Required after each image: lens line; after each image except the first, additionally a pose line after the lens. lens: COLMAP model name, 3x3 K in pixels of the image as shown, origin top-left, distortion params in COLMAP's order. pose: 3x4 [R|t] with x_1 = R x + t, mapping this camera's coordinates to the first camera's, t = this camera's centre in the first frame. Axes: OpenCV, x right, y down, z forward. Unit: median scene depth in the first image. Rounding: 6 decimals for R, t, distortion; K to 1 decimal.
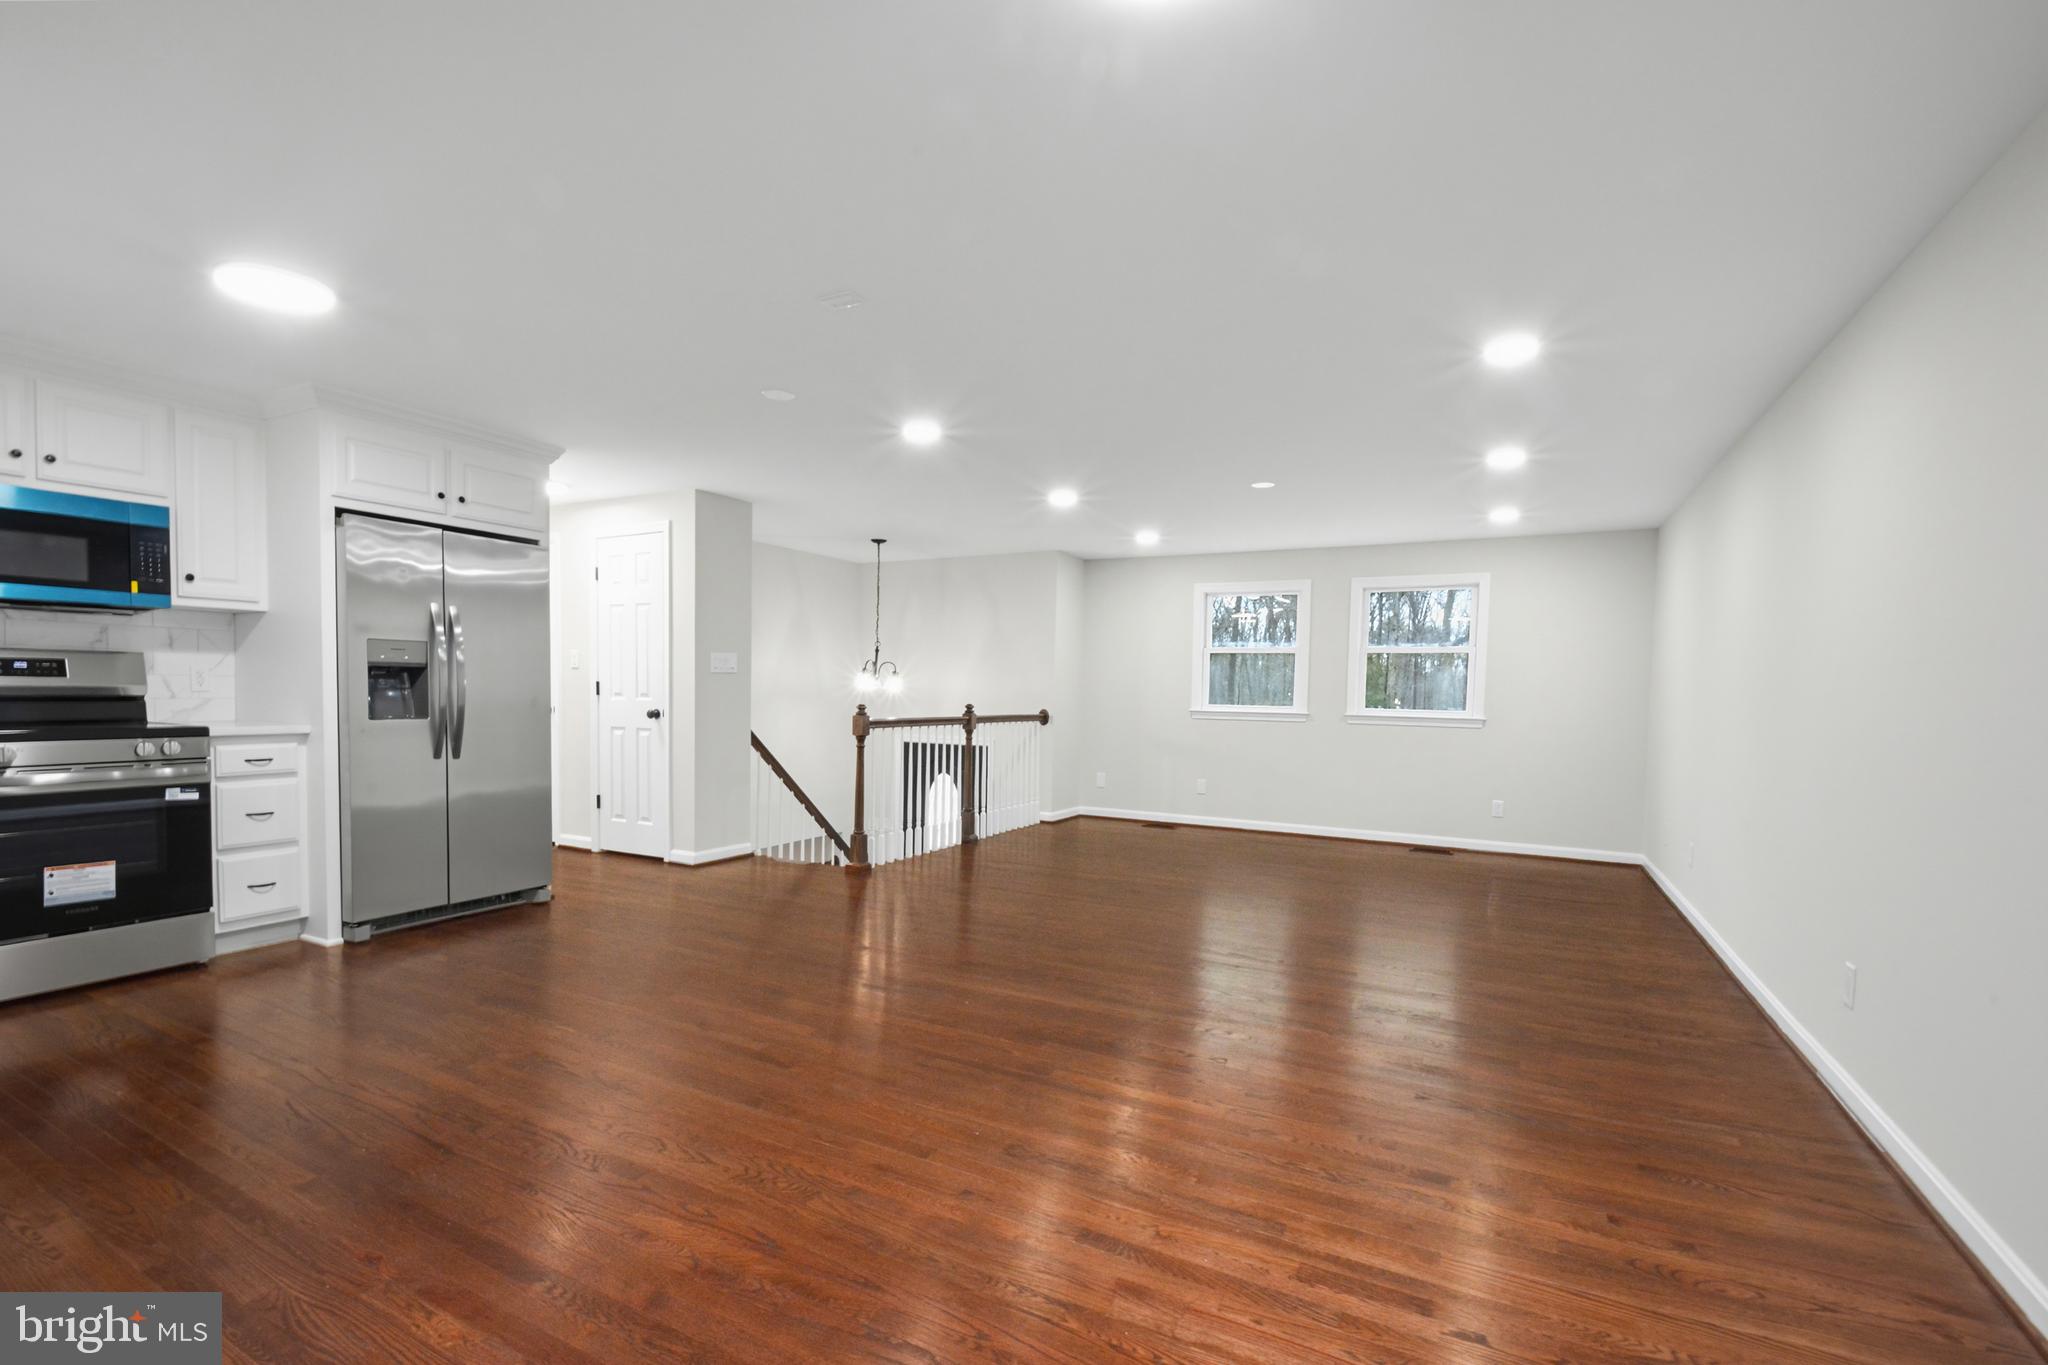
lens RADIAL K [[889.2, 0, 1001.6], [0, 889.2, 719.5], [0, 0, 1]] dist [0.059145, -0.030502]
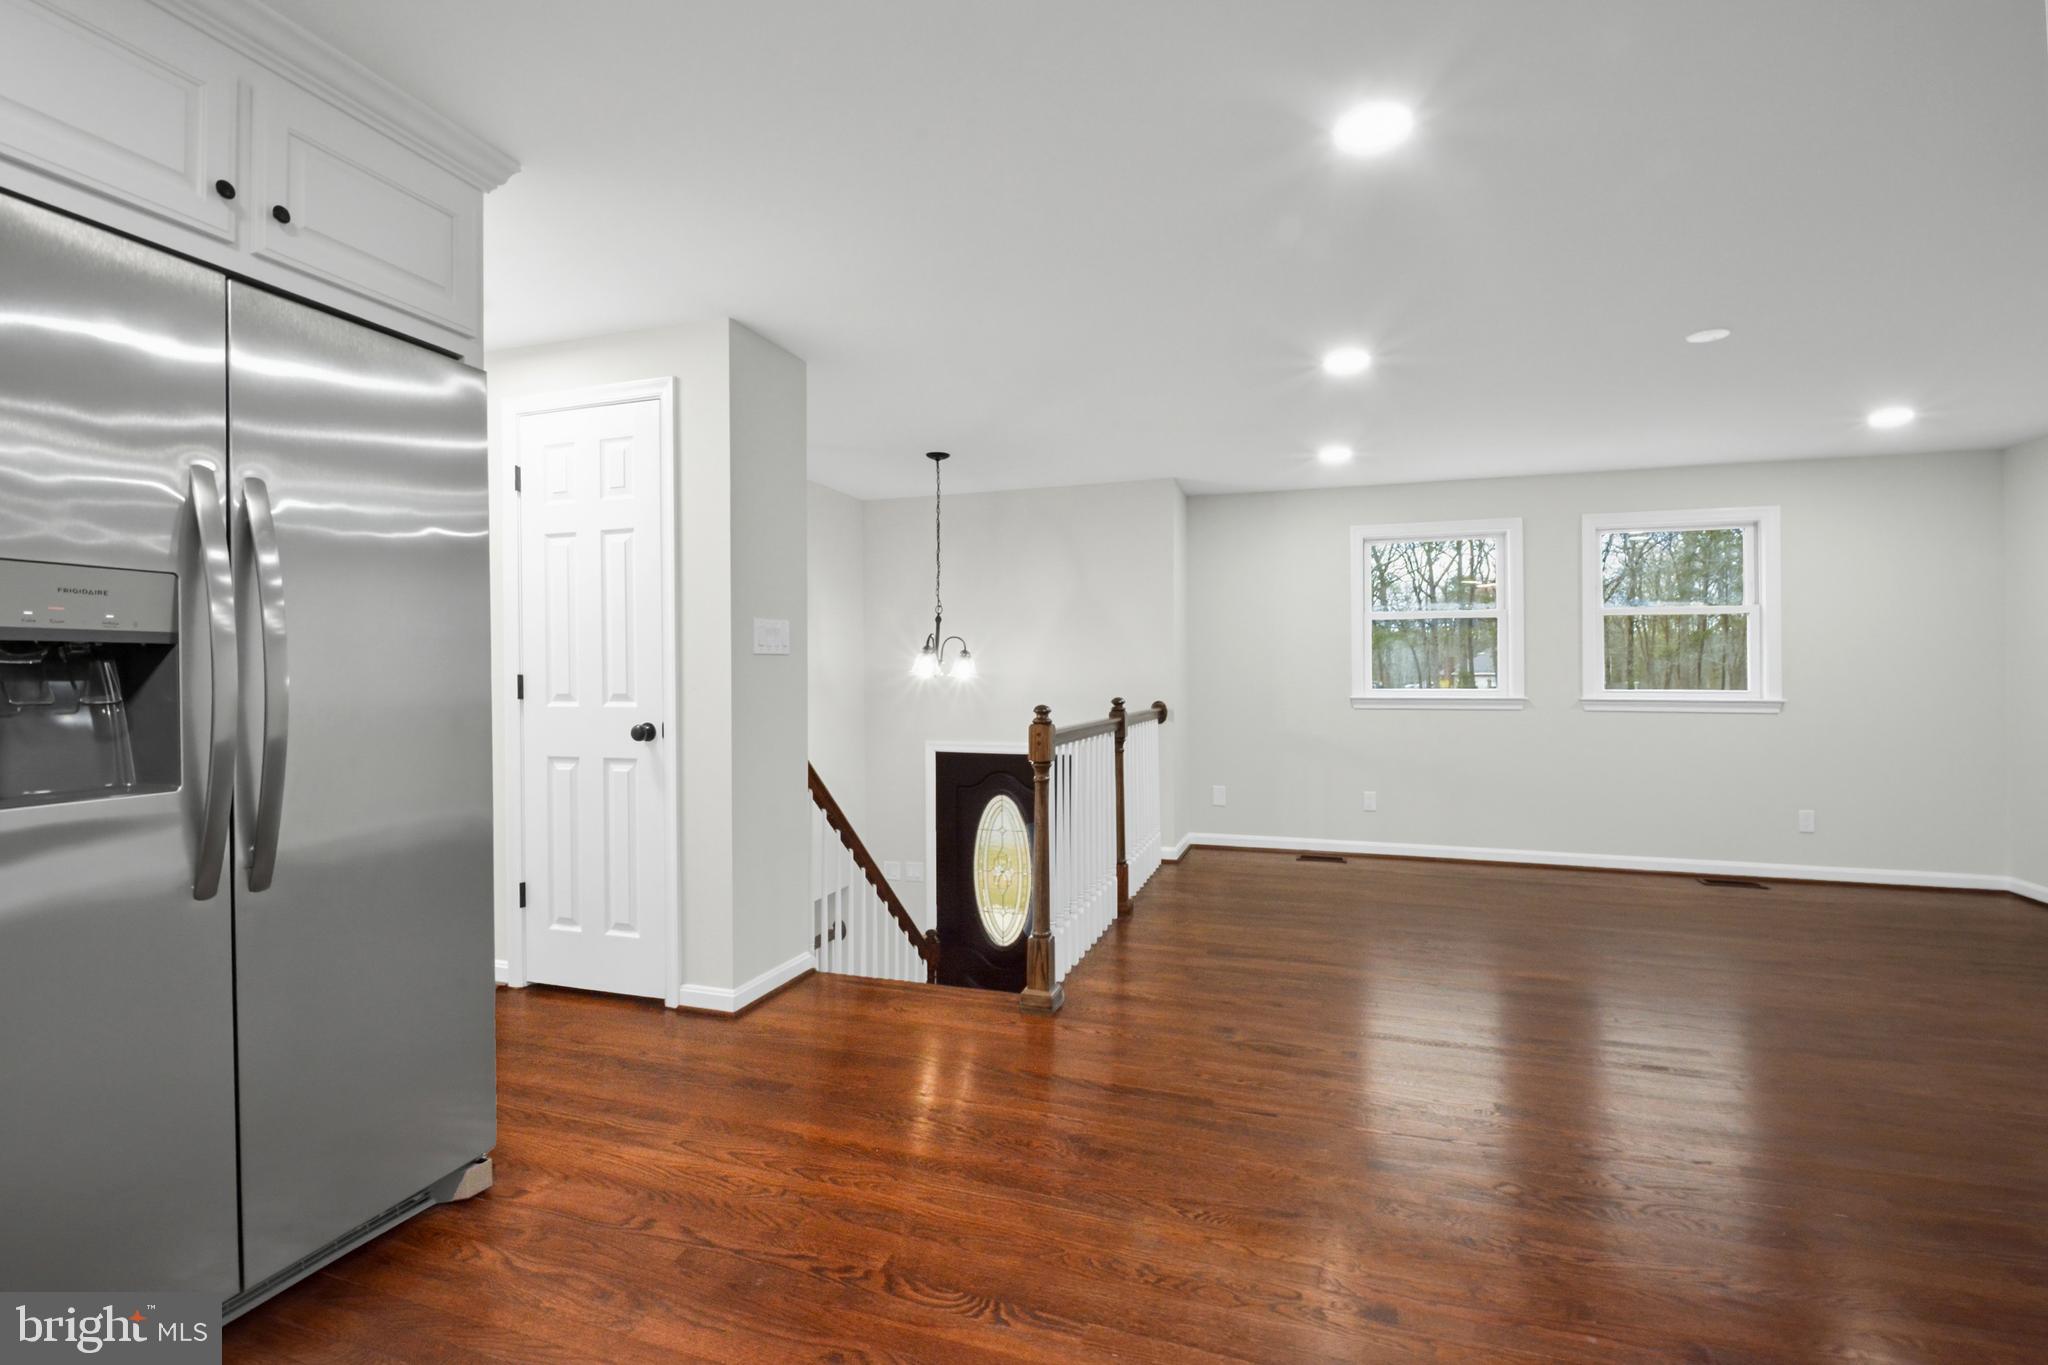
lens RADIAL K [[931.6, 0, 1024.0], [0, 931.6, 682.5], [0, 0, 1]] dist [0.001445, -0.009285]
pose [[0.986229, -0.021715, 0.163954, -0.262297], [0.025641, 0.999432, -0.021871, -0.018779], [-0.163386, 0.025774, 0.986225, 0.419713]]
